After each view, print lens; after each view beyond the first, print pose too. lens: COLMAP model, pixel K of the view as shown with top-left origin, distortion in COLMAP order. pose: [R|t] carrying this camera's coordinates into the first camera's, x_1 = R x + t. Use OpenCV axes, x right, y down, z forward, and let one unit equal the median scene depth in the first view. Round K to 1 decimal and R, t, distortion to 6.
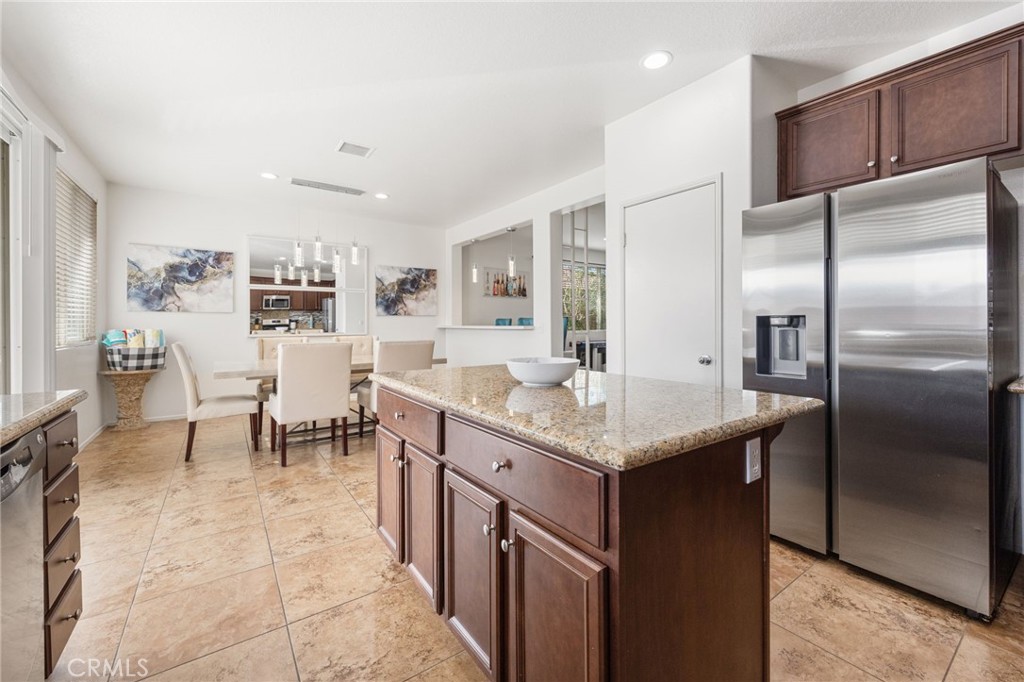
lens RADIAL K [[418.0, 0, 516.5], [0, 418.0, 325.2], [0, 0, 1]] dist [0.000729, 0.000012]
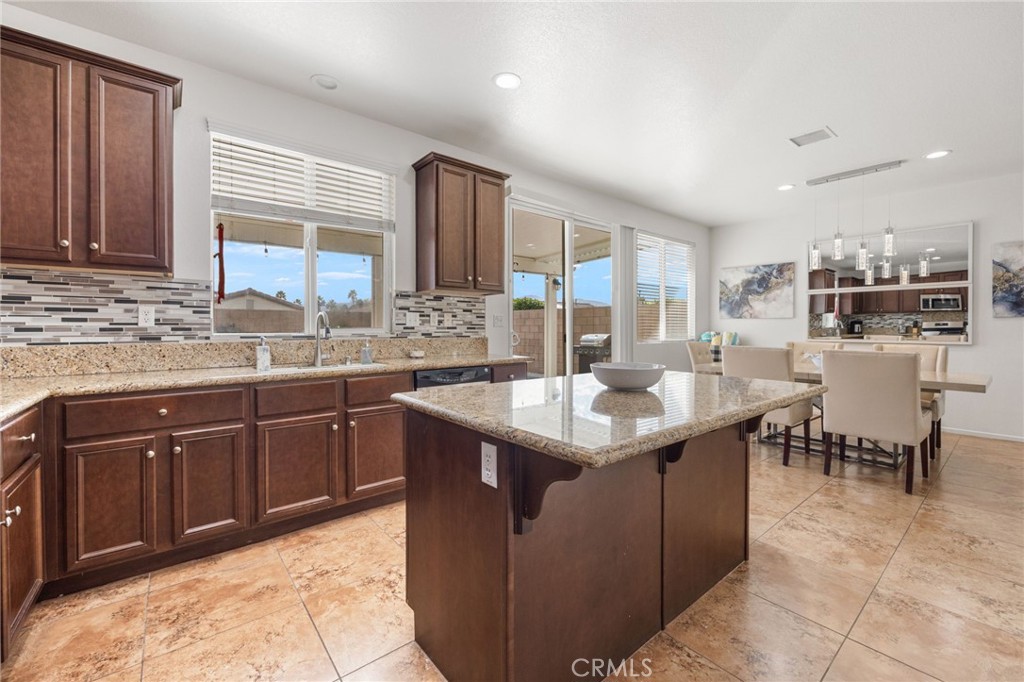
lens RADIAL K [[419.1, 0, 513.1], [0, 419.1, 330.6], [0, 0, 1]] dist [-0.001772, -0.000356]
pose [[0.070993, 0.011029, -0.997416, 0.359550], [-0.007106, 0.999919, 0.010551, -0.004071], [0.997452, 0.006339, 0.071066, 0.215597]]
